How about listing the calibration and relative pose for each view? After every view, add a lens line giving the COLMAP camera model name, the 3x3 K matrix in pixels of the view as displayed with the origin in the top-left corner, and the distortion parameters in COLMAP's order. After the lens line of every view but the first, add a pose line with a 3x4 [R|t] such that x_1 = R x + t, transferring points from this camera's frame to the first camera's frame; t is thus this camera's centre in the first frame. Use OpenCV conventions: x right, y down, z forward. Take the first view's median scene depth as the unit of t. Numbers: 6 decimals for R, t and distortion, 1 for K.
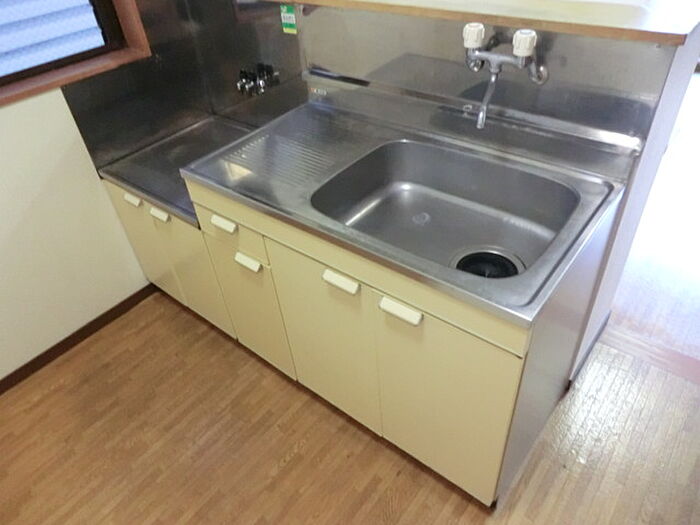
lens RADIAL K [[501.2, 0, 351.5], [0, 501.2, 259.7], [0, 0, 1]] dist [-0.106915, 0.125846]
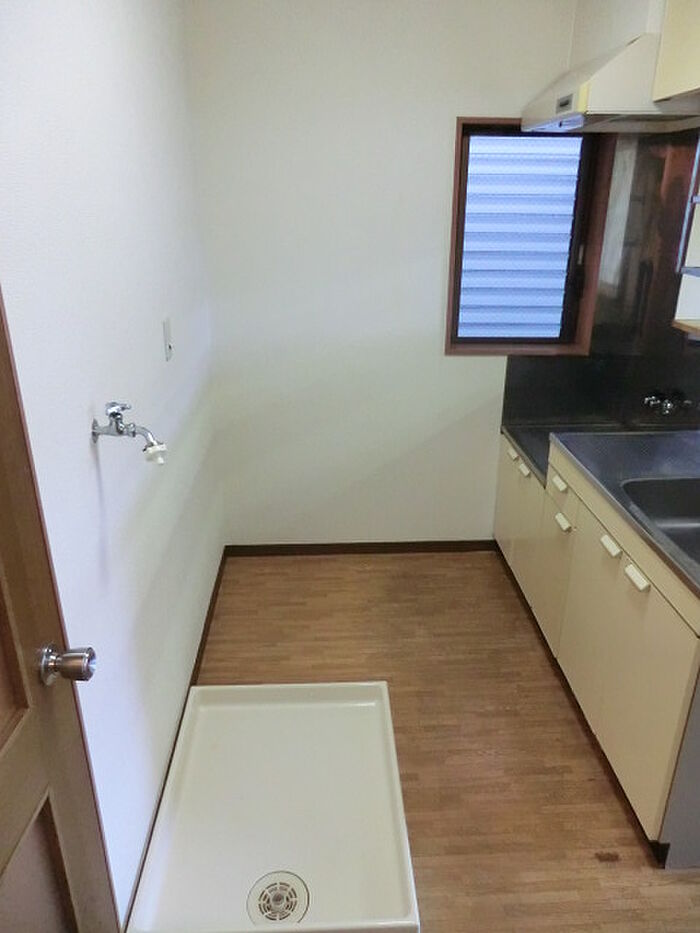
lens RADIAL K [[668.1, 0, 351.9], [0, 668.1, 462.4], [0, 0, 1]] dist [-0.096555, 0.117861]
pose [[0.663664, 0.352006, -0.660032, 0.374671], [-0.514101, 0.855584, -0.060634, 0.199521], [0.543369, 0.379564, 0.748787, -0.411906]]
